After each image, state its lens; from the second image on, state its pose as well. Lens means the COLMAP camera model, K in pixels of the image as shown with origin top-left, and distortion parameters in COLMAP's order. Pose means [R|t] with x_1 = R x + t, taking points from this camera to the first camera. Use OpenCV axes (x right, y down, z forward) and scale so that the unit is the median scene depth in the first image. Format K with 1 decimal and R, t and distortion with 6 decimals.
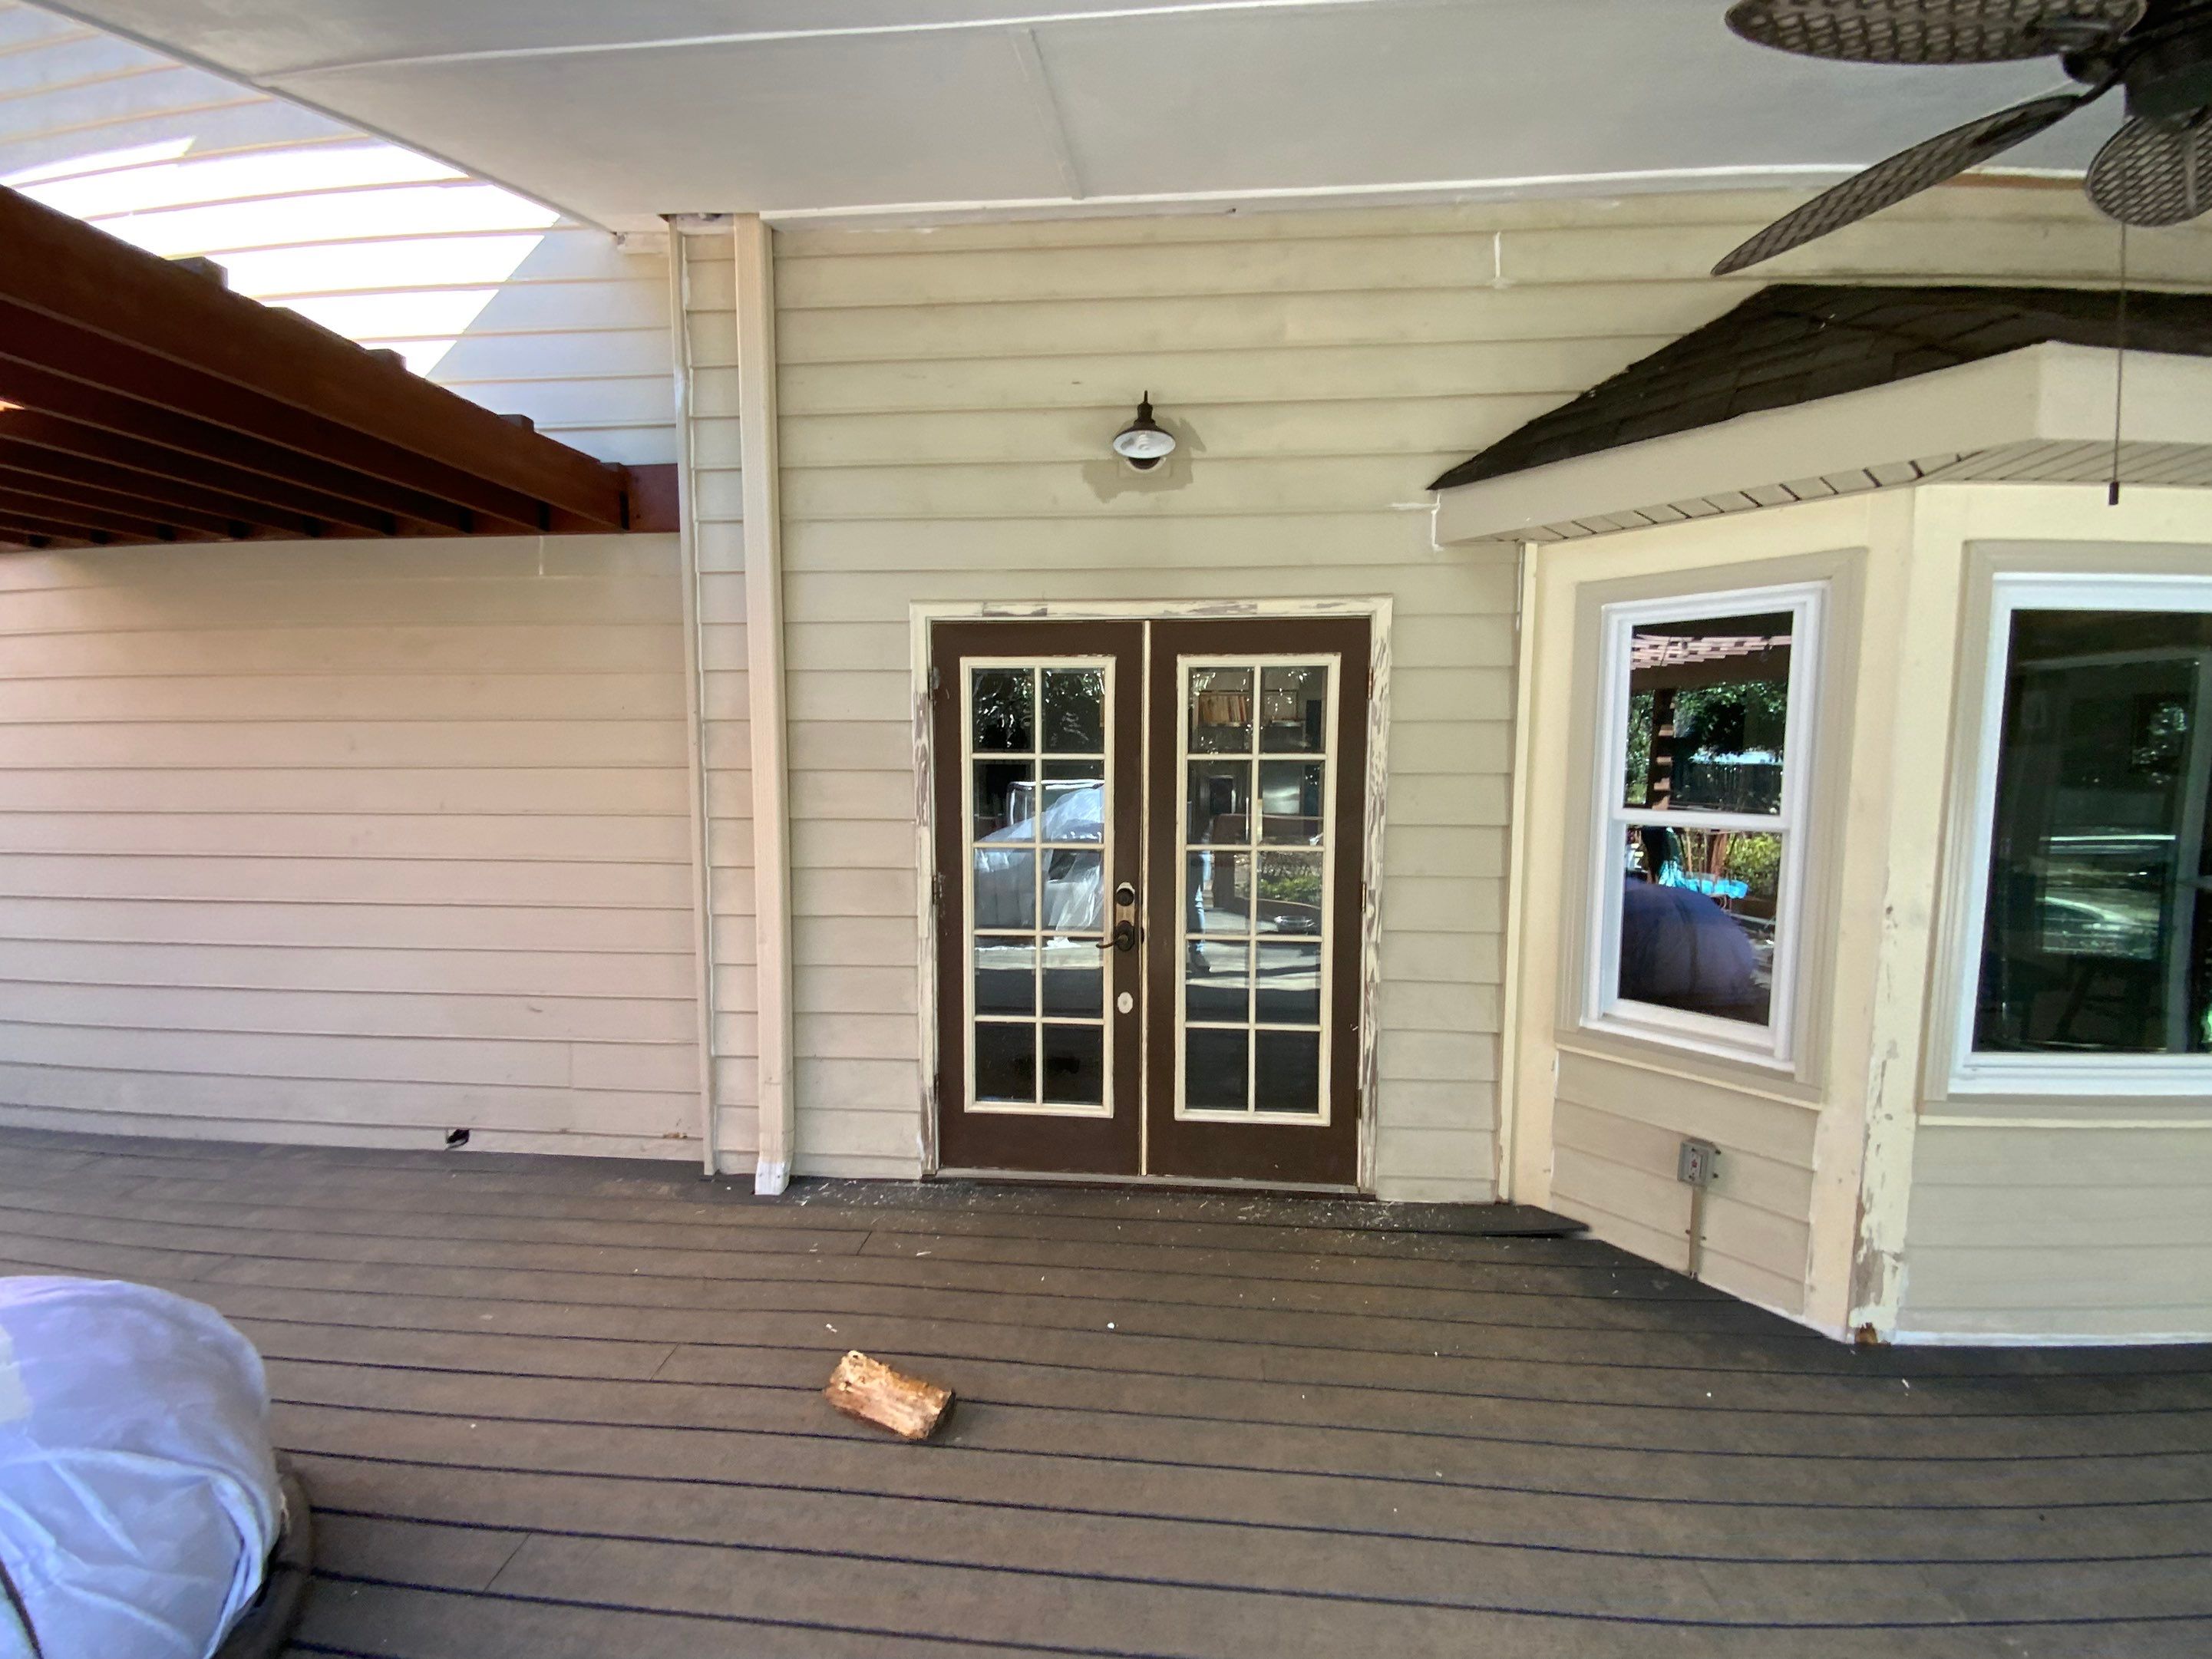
lens RADIAL K [[889.5, 0, 1106.0], [0, 889.5, 829.5], [0, 0, 1]] dist [0.016176, -0.017564]
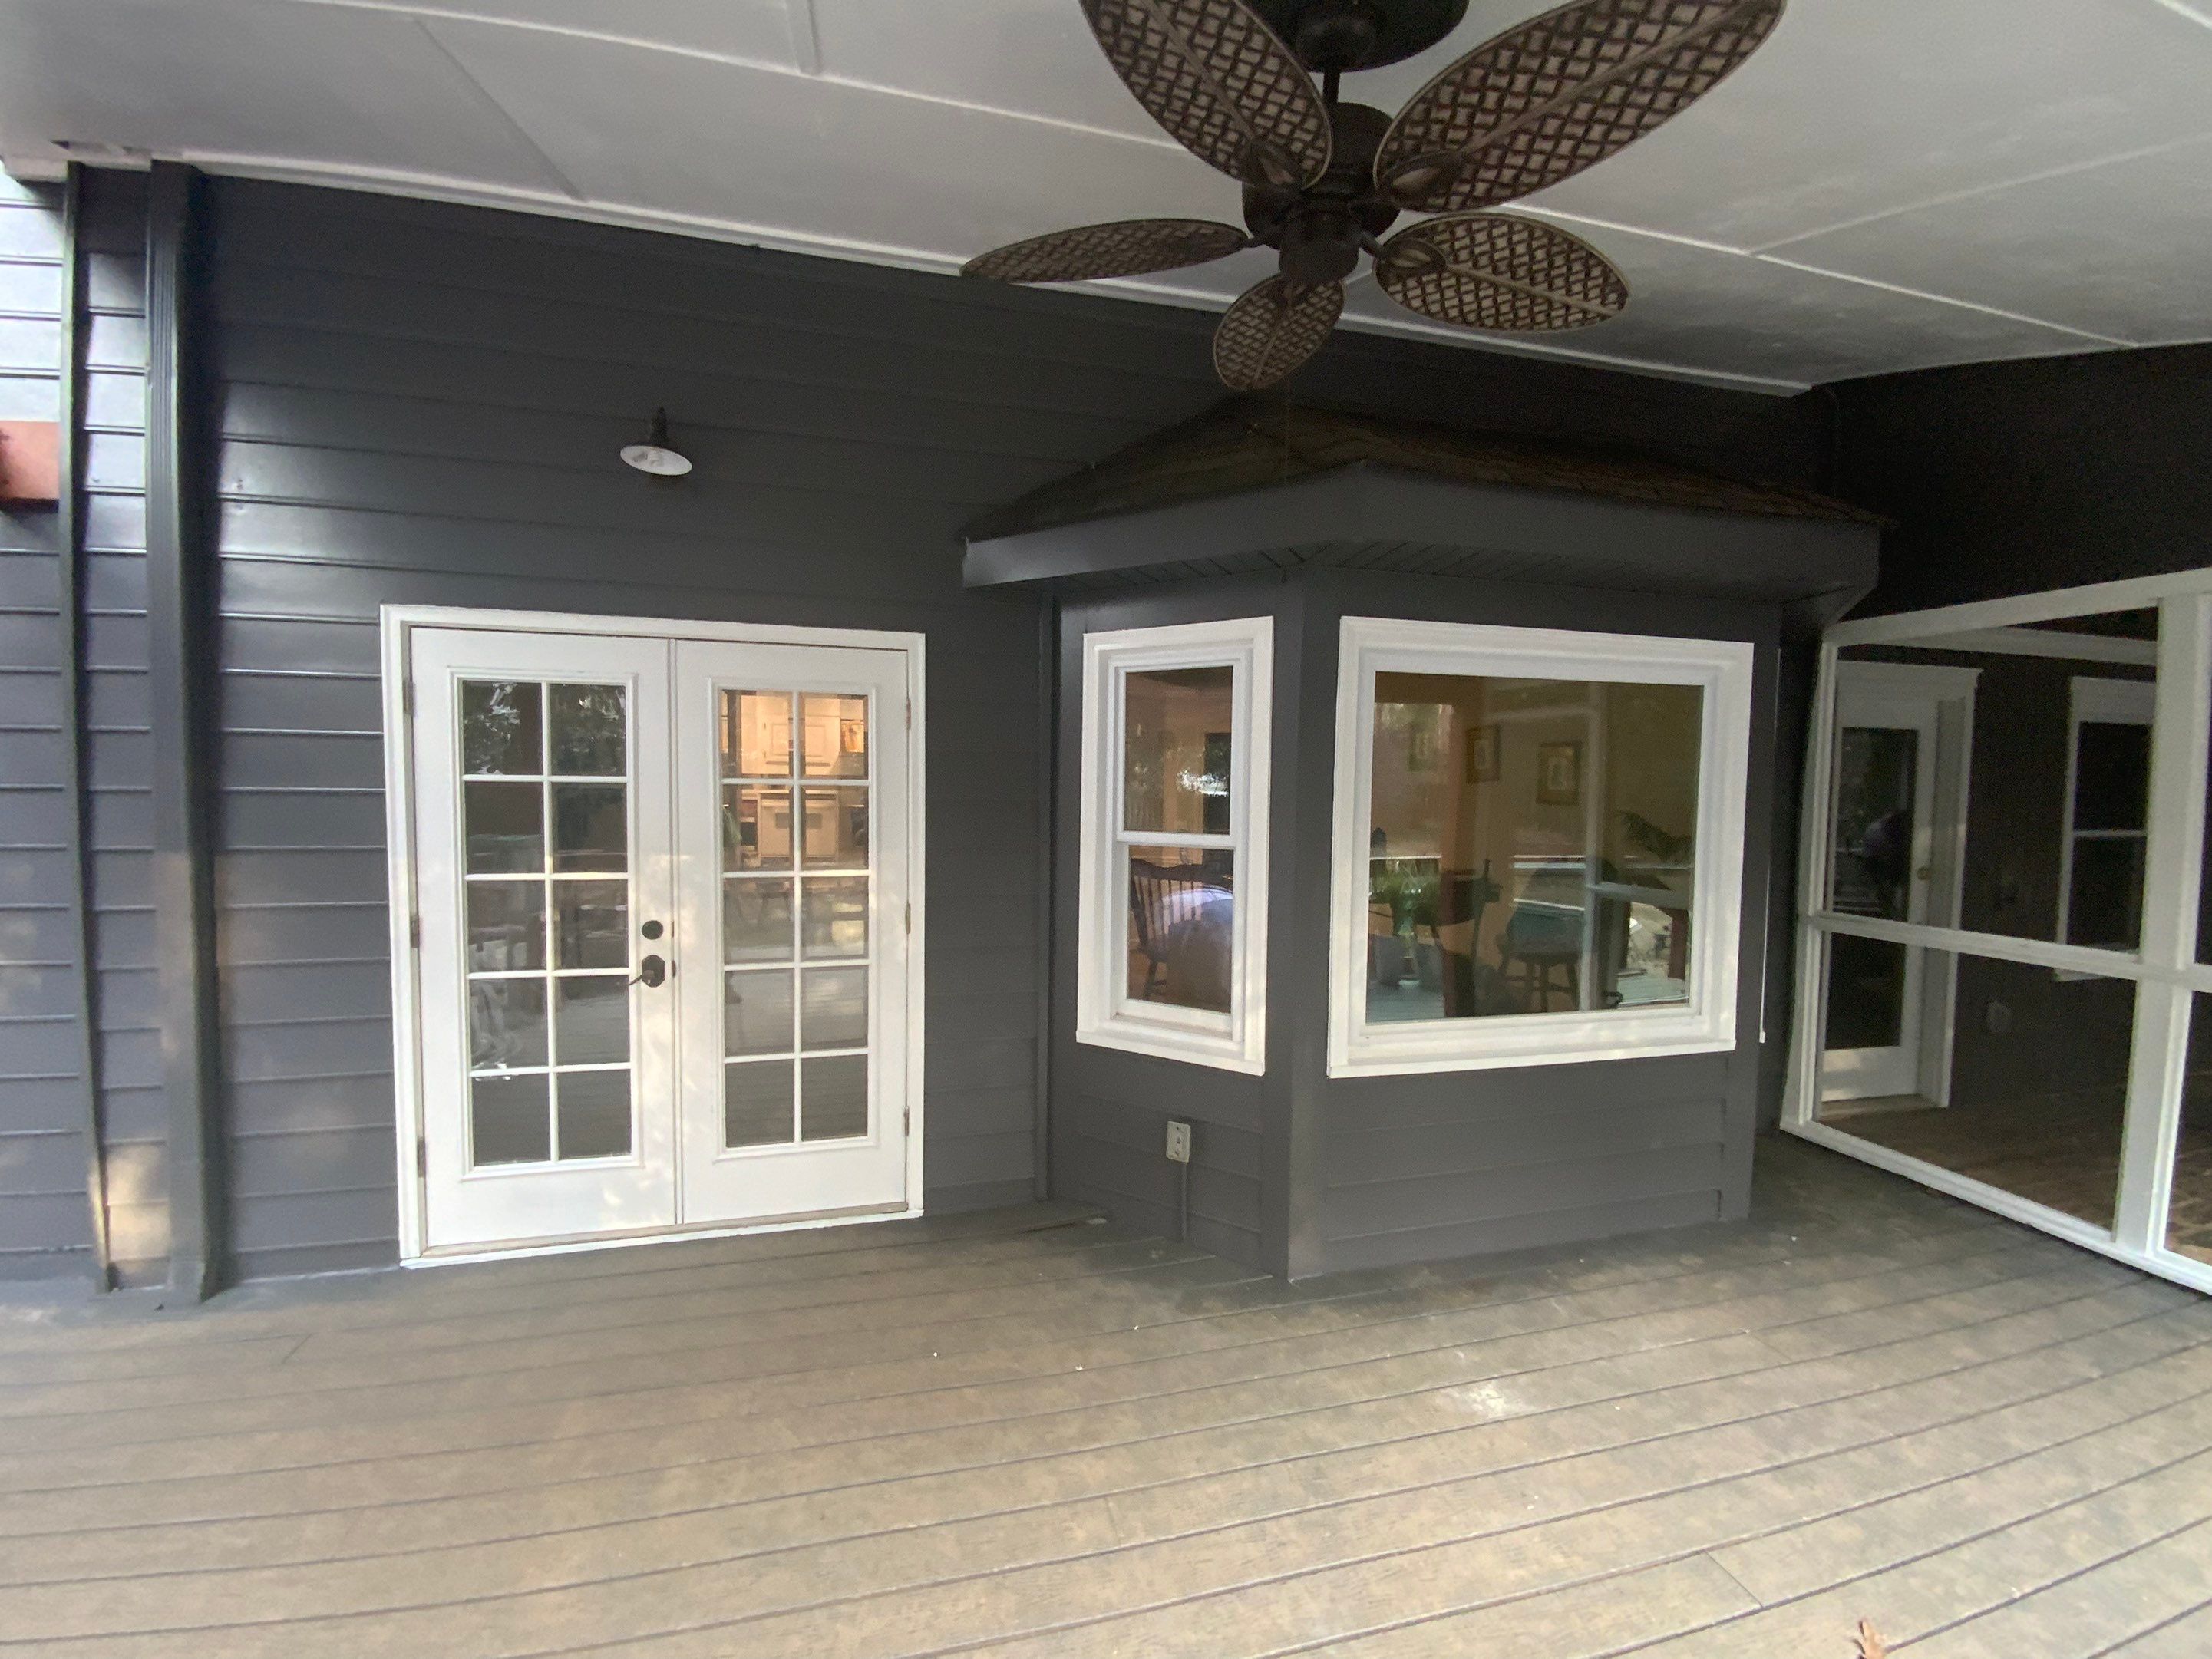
lens RADIAL K [[889.5, 0, 1106.0], [0, 889.5, 829.5], [0, 0, 1]] dist [0.016176, -0.017564]
pose [[0.947890, -0.006437, 0.318532, 0.189738], [0.017697, 0.999316, -0.032470, 0.009796], [-0.318105, 0.036415, 0.947356, -0.060388]]
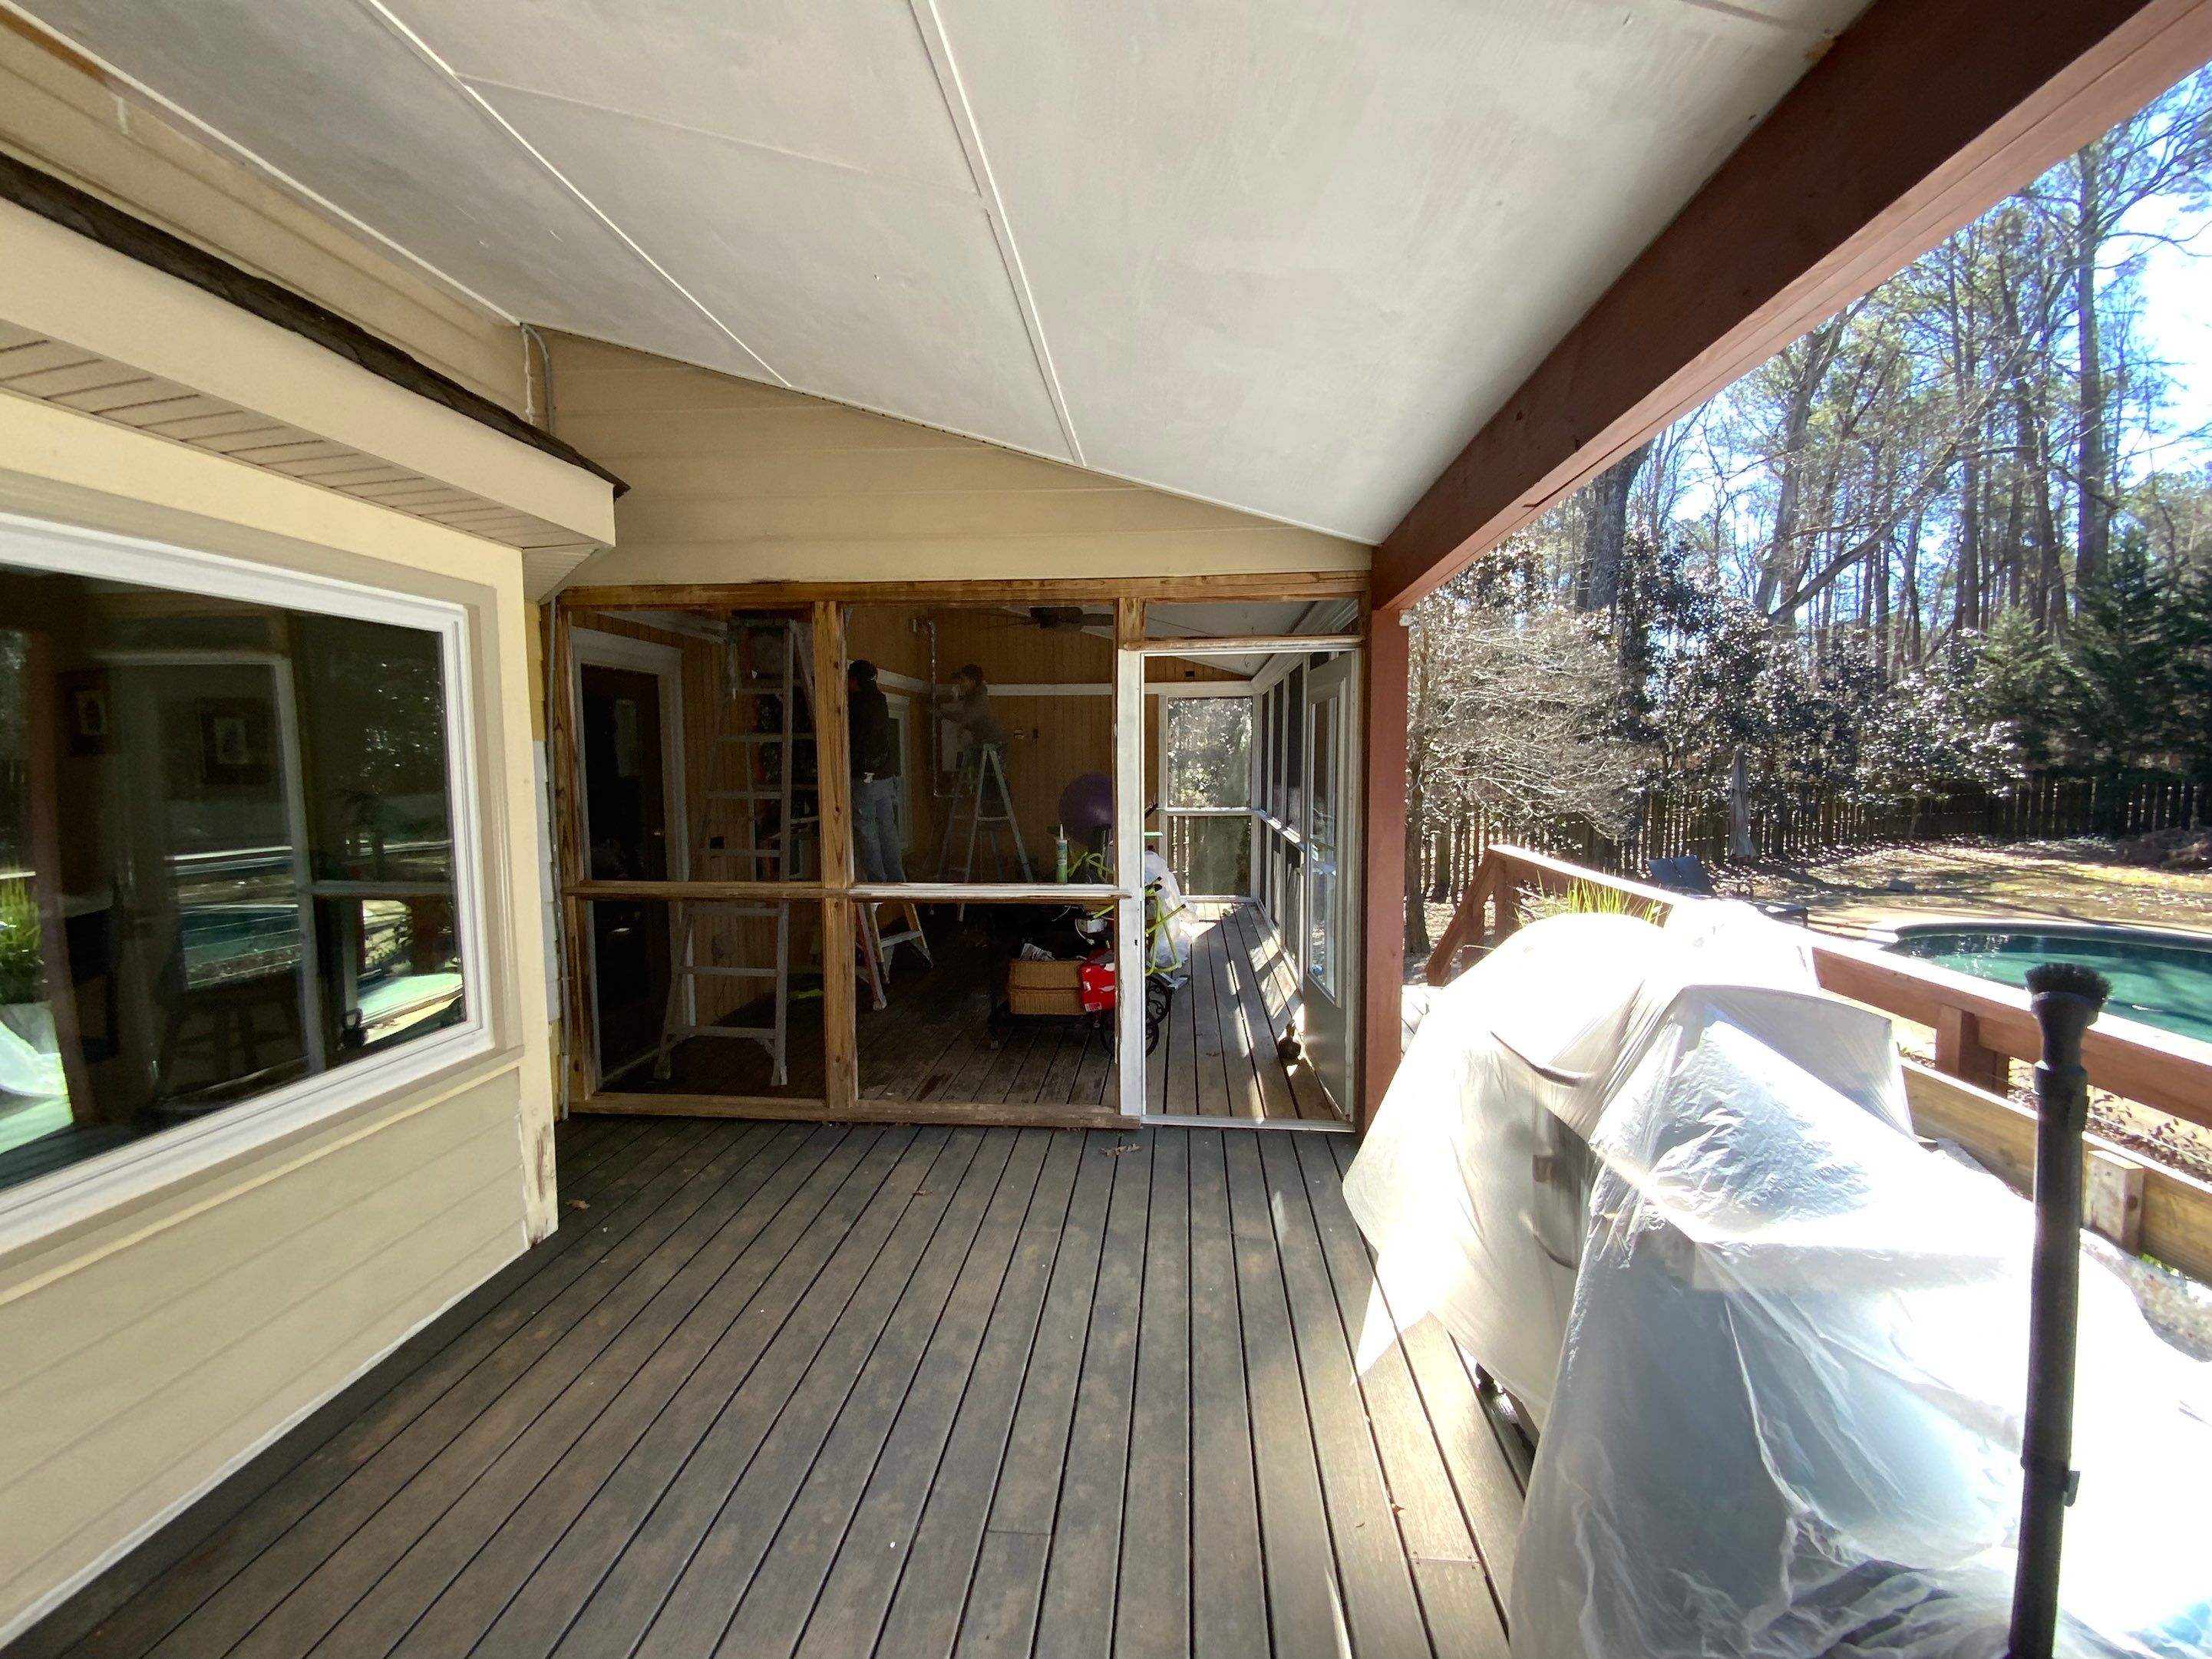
lens RADIAL K [[889.5, 0, 1106.0], [0, 889.5, 829.5], [0, 0, 1]] dist [0.016176, -0.017564]
pose [[0.006149, -0.081024, 0.996693, 0.339828], [0.096041, 0.992152, 0.080062, -0.000159], [-0.995358, 0.095231, 0.013882, 0.083572]]
